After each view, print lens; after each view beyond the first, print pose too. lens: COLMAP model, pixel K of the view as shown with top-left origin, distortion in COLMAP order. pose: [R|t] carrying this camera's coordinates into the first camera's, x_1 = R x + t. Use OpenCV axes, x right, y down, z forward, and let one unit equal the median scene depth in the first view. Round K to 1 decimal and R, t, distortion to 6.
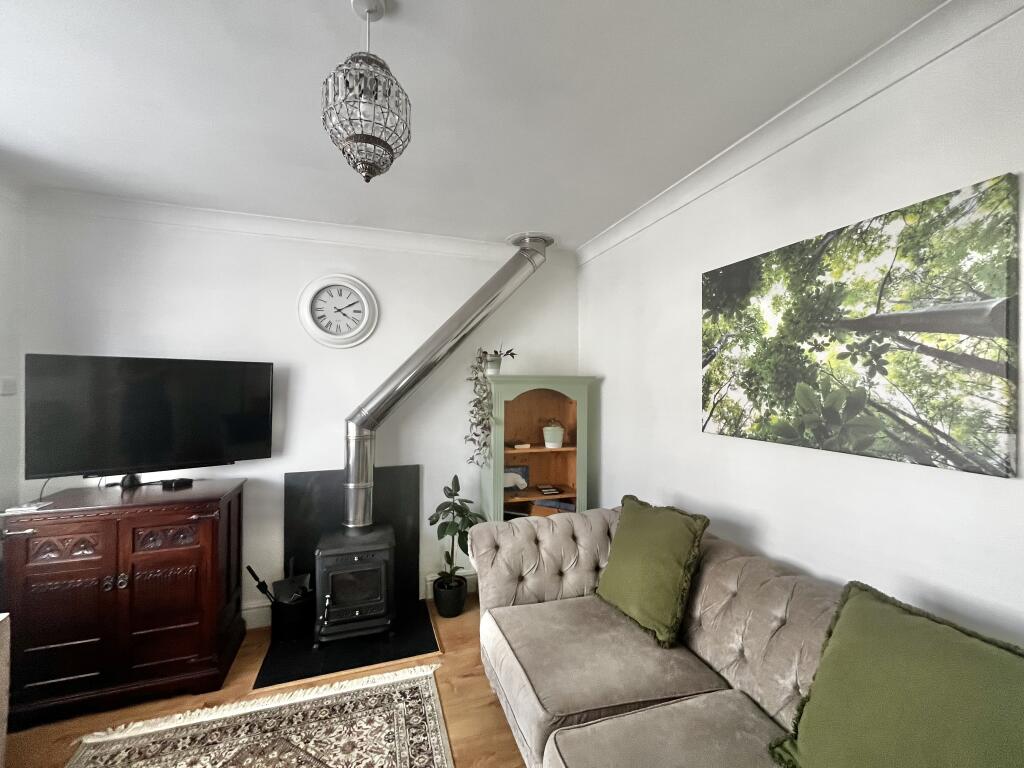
lens RADIAL K [[416.4, 0, 509.6], [0, 416.4, 384.3], [0, 0, 1]] dist [-0.003083, 0.000569]
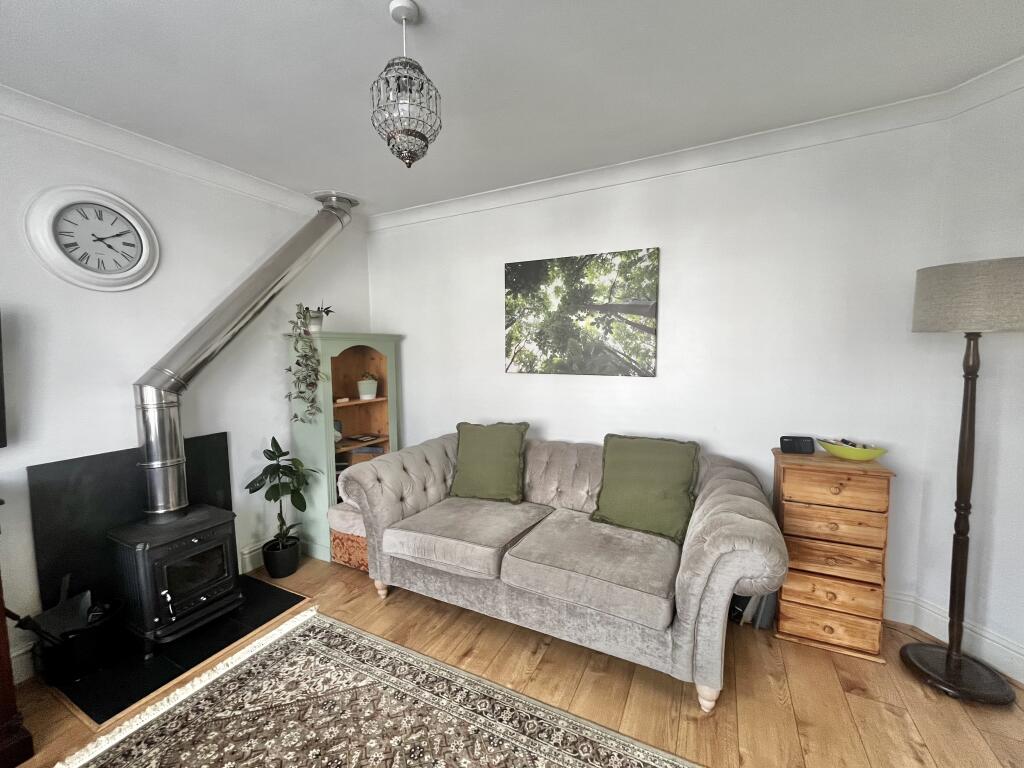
lens RADIAL K [[416.4, 0, 509.7], [0, 416.4, 384.0], [0, 0, 1]] dist [-0.003083, 0.000569]
pose [[0.714143, -0.066041, 0.696877, -0.651640], [0.006593, 0.996130, 0.087645, 0.029398], [-0.699969, -0.057996, 0.711815, -0.080076]]
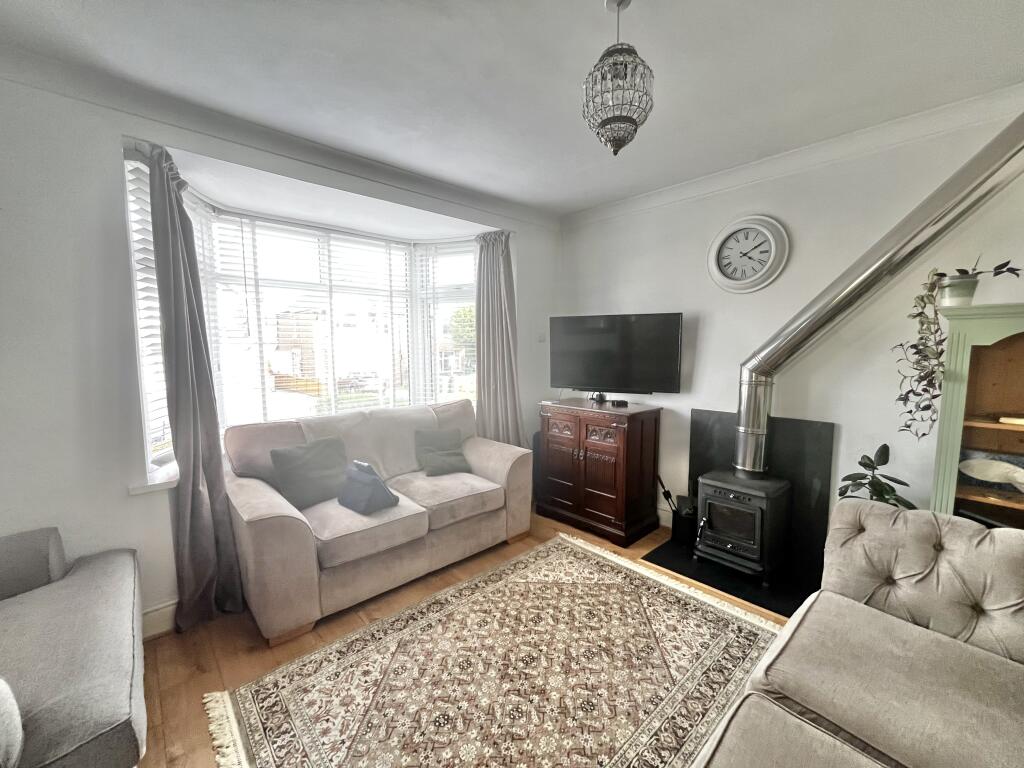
lens RADIAL K [[416.4, 0, 509.1], [0, 416.4, 384.0], [0, 0, 1]] dist [-0.003083, 0.000569]
pose [[0.403717, 0.081444, -0.911252, 0.451833], [0.013065, 0.995415, 0.094755, 0.043612], [0.914791, -0.050160, 0.400801, 0.112710]]
